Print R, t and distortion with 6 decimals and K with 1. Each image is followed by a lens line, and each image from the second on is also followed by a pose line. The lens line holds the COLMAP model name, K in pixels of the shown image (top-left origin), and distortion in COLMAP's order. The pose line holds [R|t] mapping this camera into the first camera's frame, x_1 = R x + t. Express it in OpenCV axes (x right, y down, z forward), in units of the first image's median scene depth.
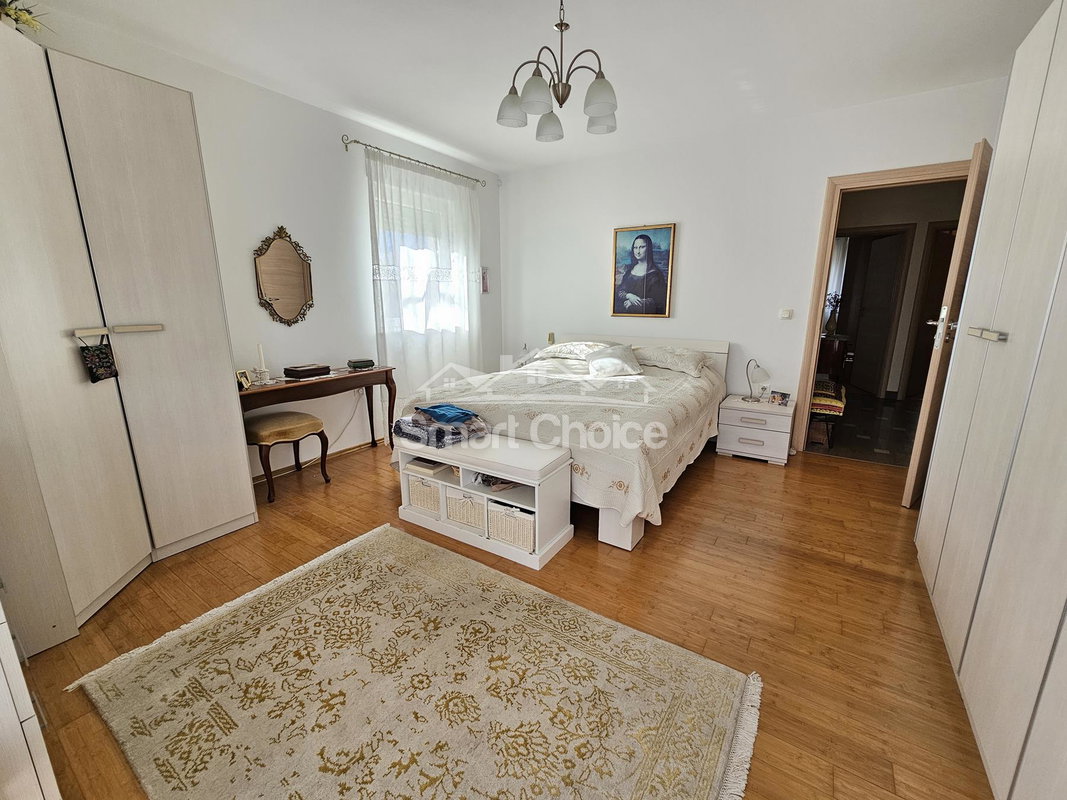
lens RADIAL K [[436.4, 0, 535.6], [0, 436.4, 396.8], [0, 0, 1]] dist [-0.000358, -0.000169]
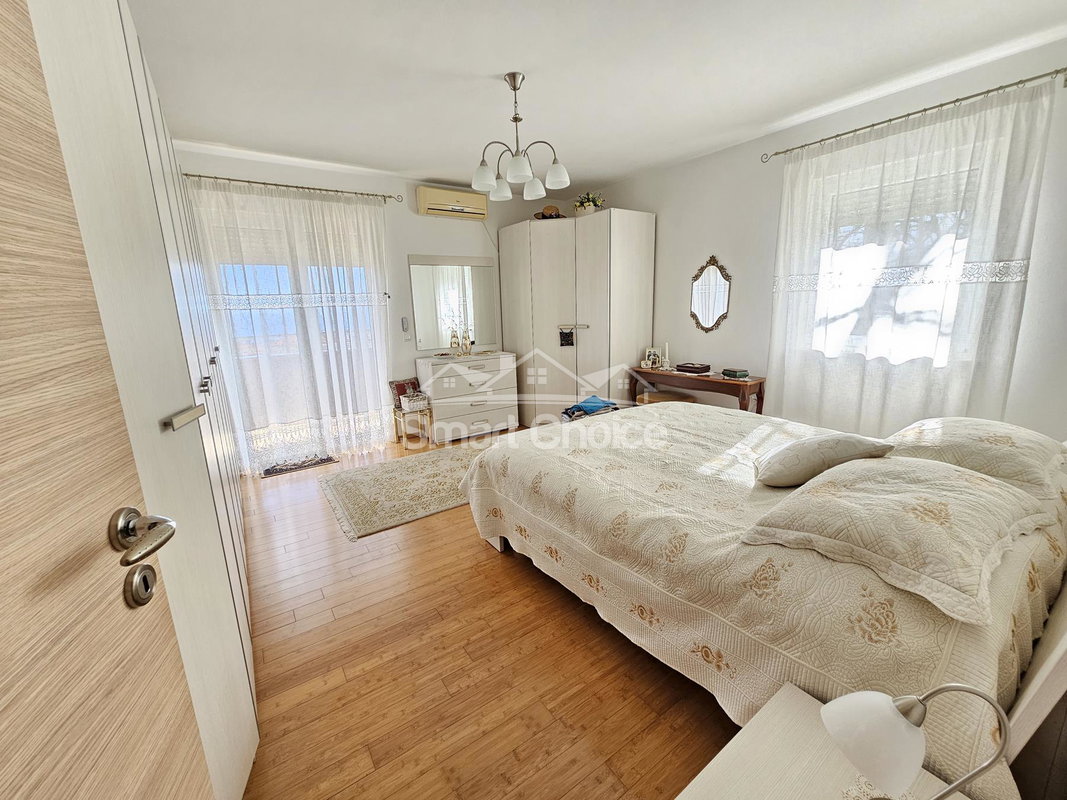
lens RADIAL K [[436.4, 0, 535.6], [0, 436.4, 396.8], [0, 0, 1]] dist [-0.000358, -0.000169]
pose [[-0.365472, 0.203839, -0.908229, 0.846960], [-0.177930, 0.942437, 0.283116, -0.265141], [0.913658, 0.265072, -0.308166, 1.013093]]
